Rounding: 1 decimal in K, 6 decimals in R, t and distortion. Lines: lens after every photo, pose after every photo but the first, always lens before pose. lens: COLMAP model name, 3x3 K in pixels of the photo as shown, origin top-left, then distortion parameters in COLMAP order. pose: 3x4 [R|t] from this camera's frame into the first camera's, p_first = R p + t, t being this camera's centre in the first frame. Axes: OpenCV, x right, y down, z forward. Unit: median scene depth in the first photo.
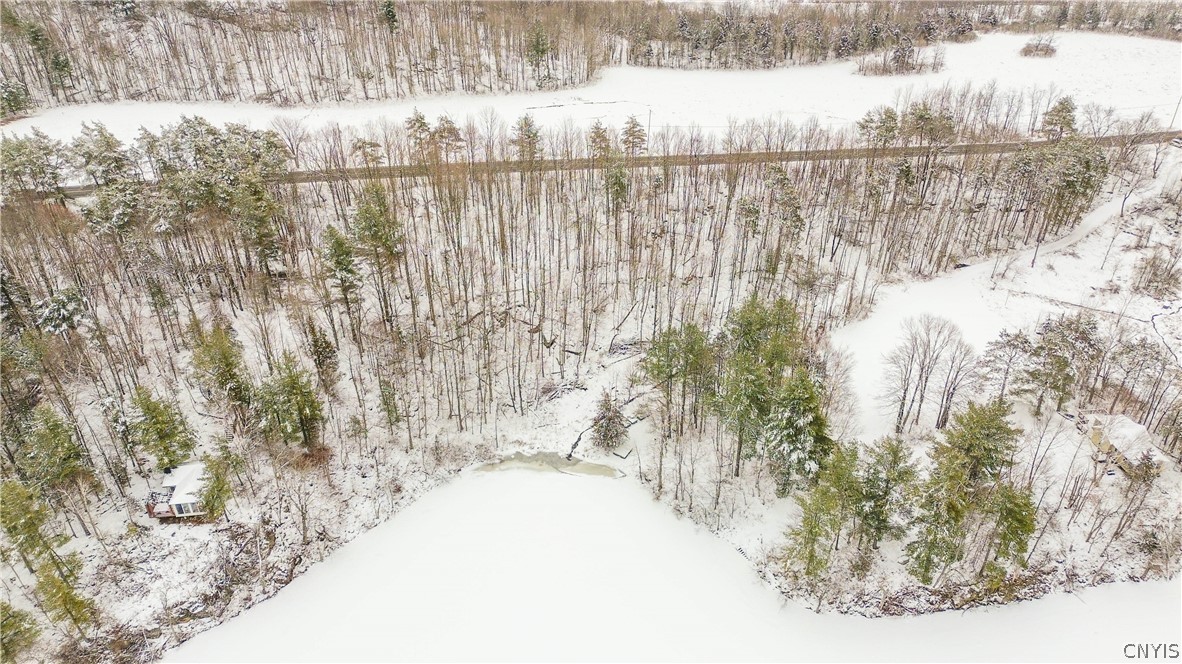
lens RADIAL K [[841.0, 0, 551.9], [0, 841.0, 332.8], [0, 0, 1]] dist [0.074895, -0.061094]
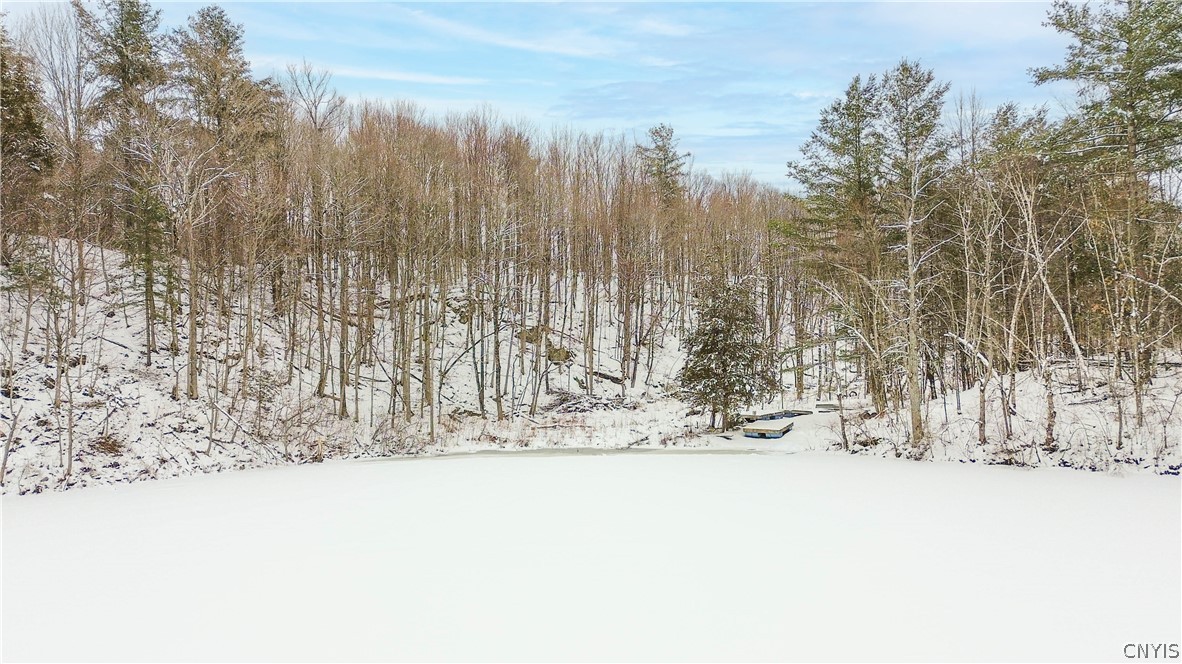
lens RADIAL K [[875.8, 0, 558.7], [0, 875.8, 322.1], [0, 0, 1]] dist [0.043847, -0.030566]
pose [[0.999513, 0.010116, 0.029520, -0.020338], [0.008779, 0.816630, -0.577095, 0.317758], [-0.029945, 0.577073, 0.816144, 0.645218]]
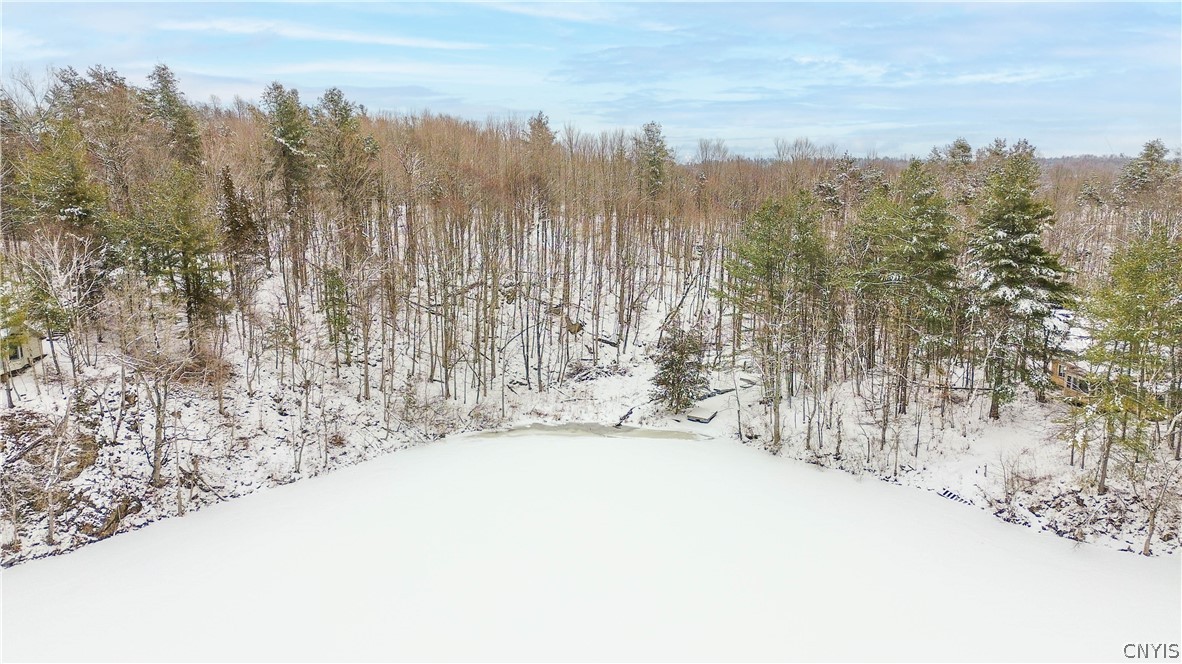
lens RADIAL K [[841.0, 0, 562.1], [0, 841.0, 323.0], [0, 0, 1]] dist [0.074895, -0.061094]
pose [[0.999178, 0.015070, 0.037645, -0.045362], [0.000638, 0.922421, -0.386184, 0.314165], [-0.040545, 0.385891, 0.921653, 0.385355]]
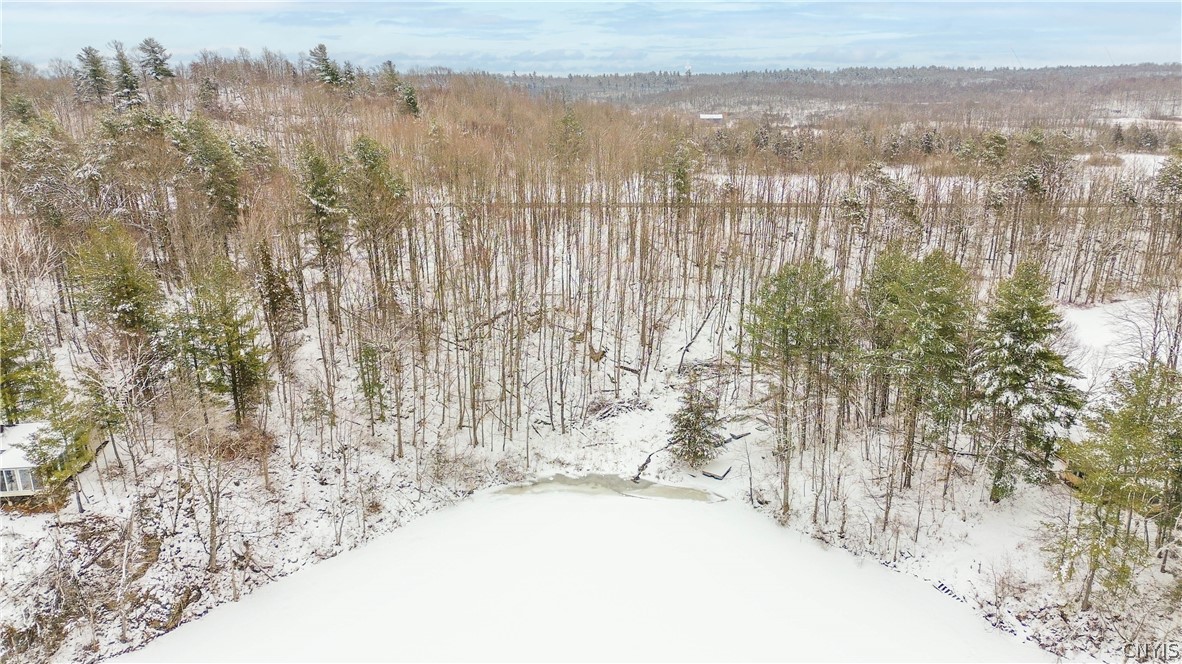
lens RADIAL K [[841.0, 0, 560.2], [0, 841.0, 321.1], [0, 0, 1]] dist [0.074895, -0.061094]
pose [[0.999915, 0.012951, -0.001519, -0.039480], [-0.012852, 0.959055, -0.282929, 0.213140], [-0.002208, 0.282925, 0.959140, 0.320603]]
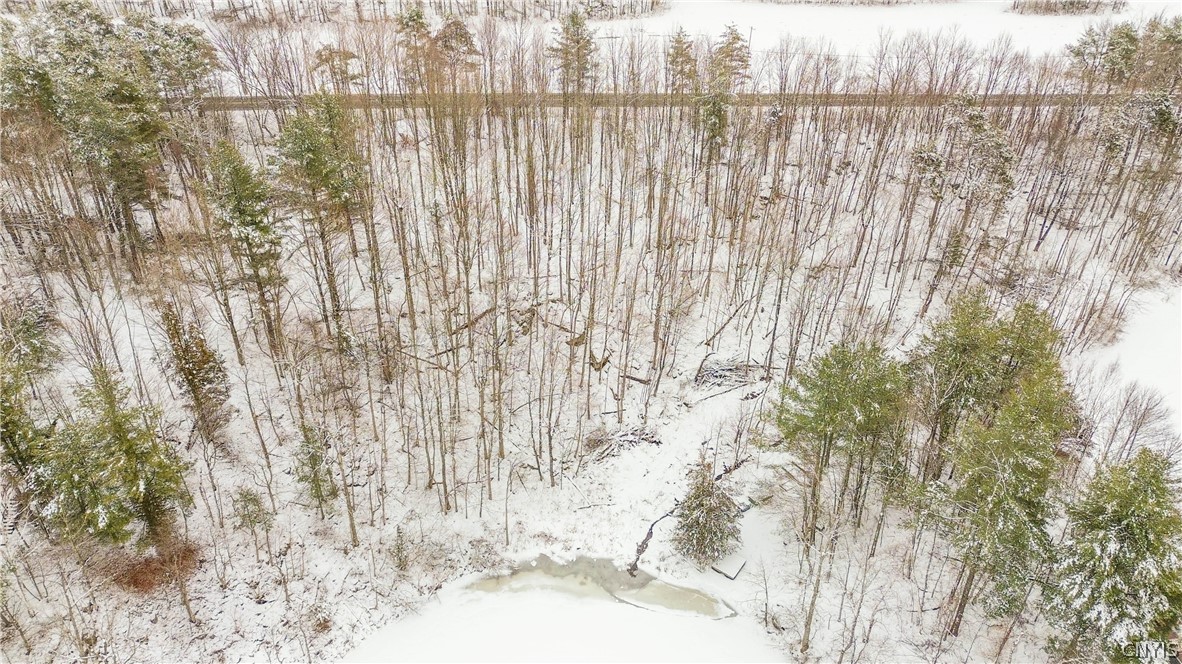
lens RADIAL K [[875.8, 0, 562.1], [0, 875.8, 327.0], [0, 0, 1]] dist [0.043847, -0.030566]
pose [[0.999045, 0.037919, -0.021692, -0.020280], [-0.038086, 0.999247, -0.007346, -0.009452], [0.021397, 0.008165, 0.999738, 0.399011]]
